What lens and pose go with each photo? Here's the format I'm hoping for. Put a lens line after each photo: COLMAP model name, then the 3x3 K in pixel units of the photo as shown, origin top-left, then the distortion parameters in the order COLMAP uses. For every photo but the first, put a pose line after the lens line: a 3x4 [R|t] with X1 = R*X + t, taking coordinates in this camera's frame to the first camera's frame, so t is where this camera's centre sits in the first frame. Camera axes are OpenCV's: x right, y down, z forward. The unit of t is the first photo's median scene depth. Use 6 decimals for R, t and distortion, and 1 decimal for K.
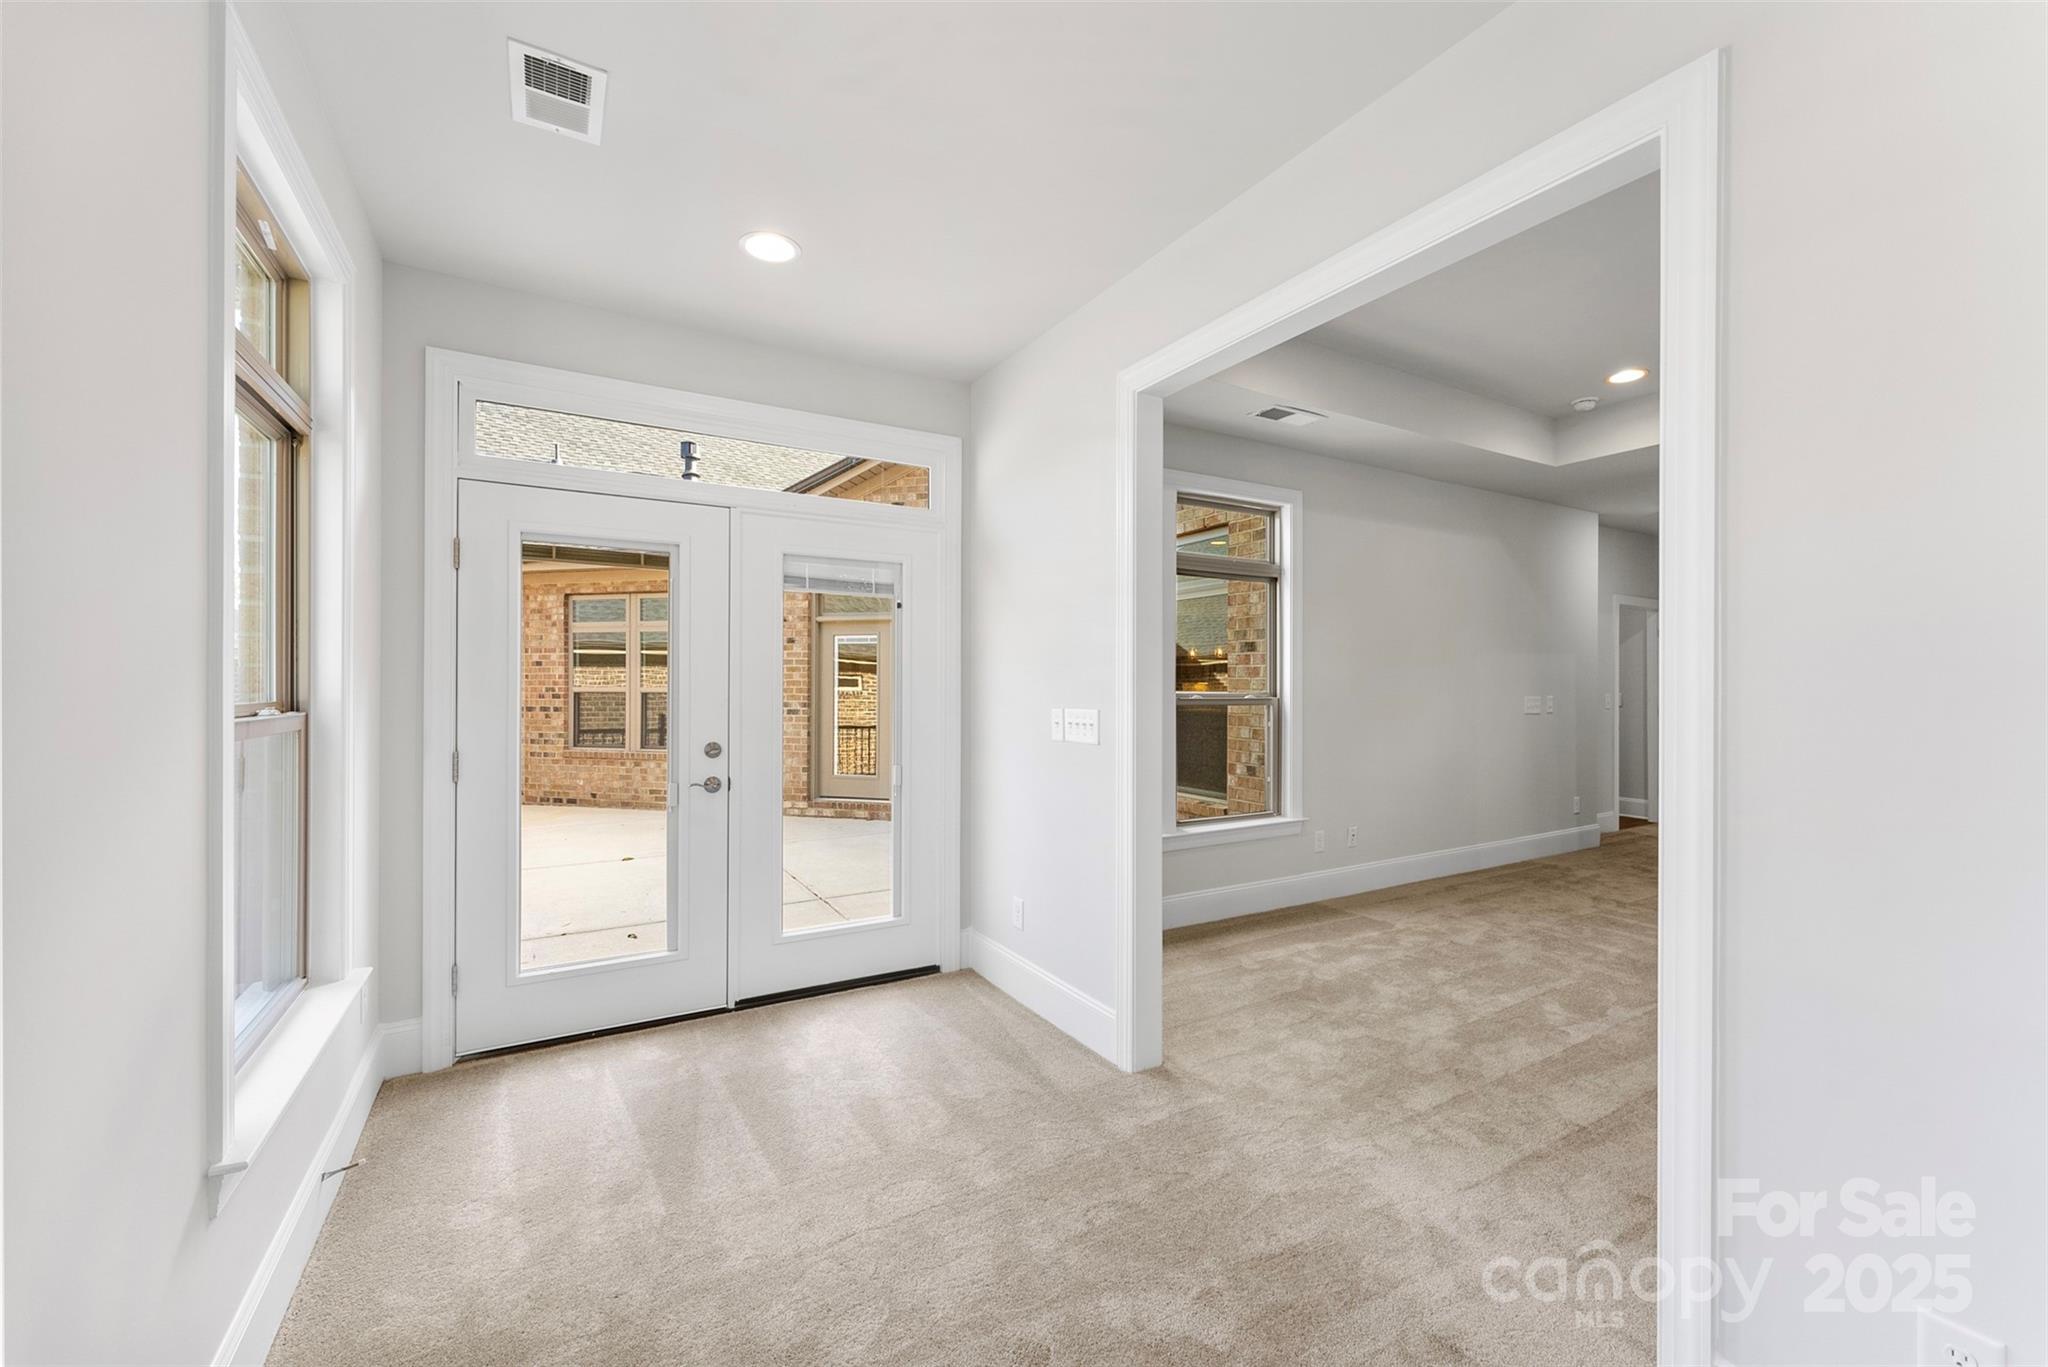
lens RADIAL K [[823.6, 0, 1025.4], [0, 823.6, 686.8], [0, 0, 1]] dist [0.002661, 0.000677]
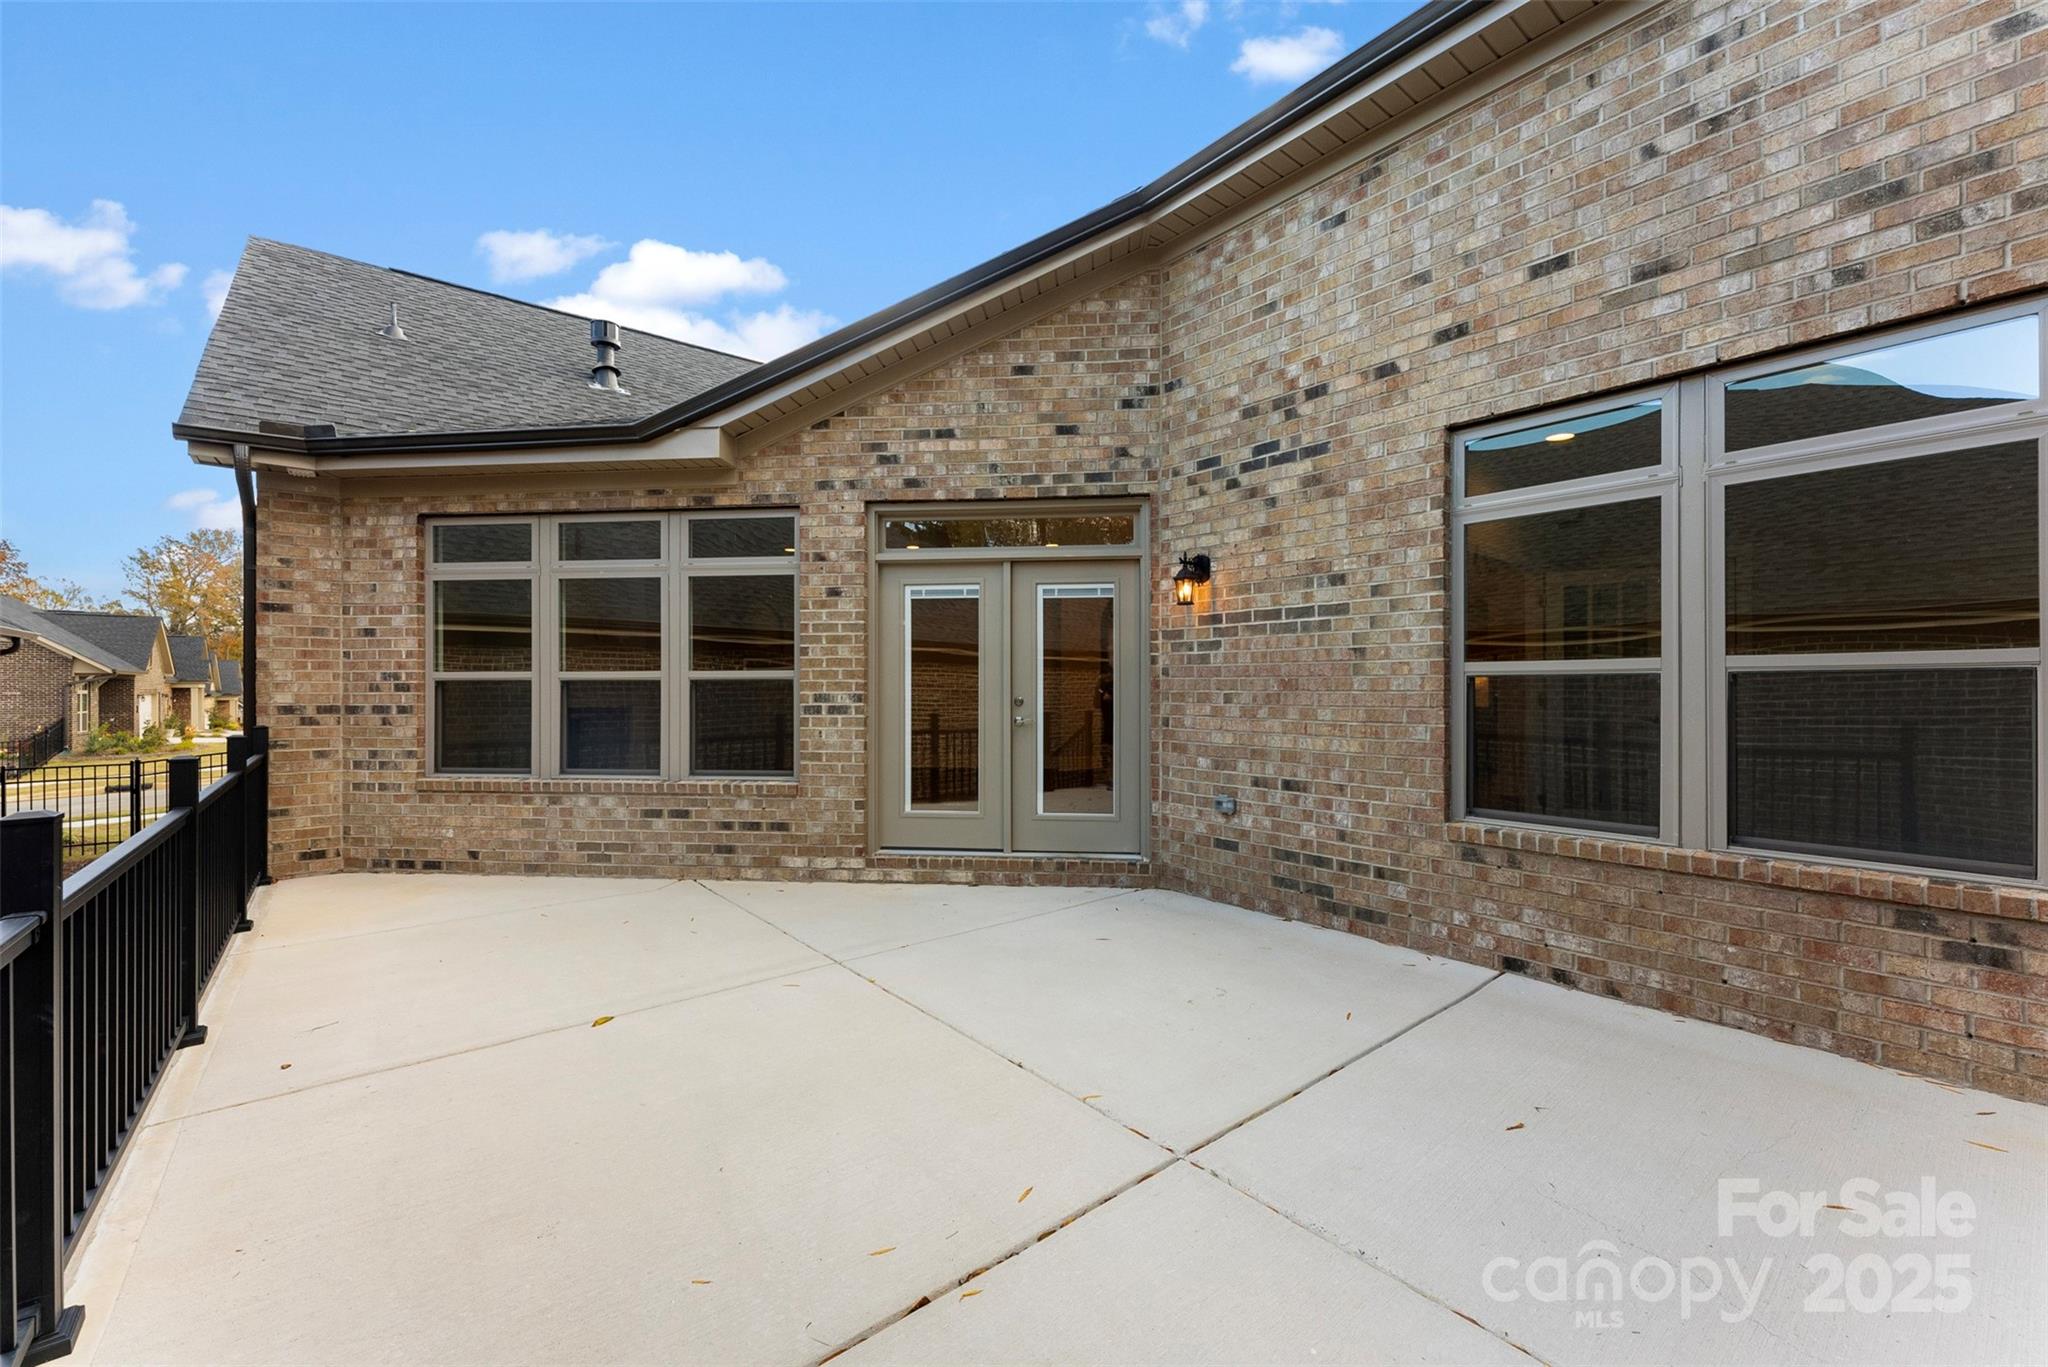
lens RADIAL K [[823.6, 0, 1020.1], [0, 823.6, 687.5], [0, 0, 1]] dist [0.002661, 0.000677]
pose [[0.988516, -0.004682, 0.151043, -0.224375], [0.005008, 0.999986, -0.001779, 0.014761], [-0.151032, 0.002515, 0.988526, 0.354362]]
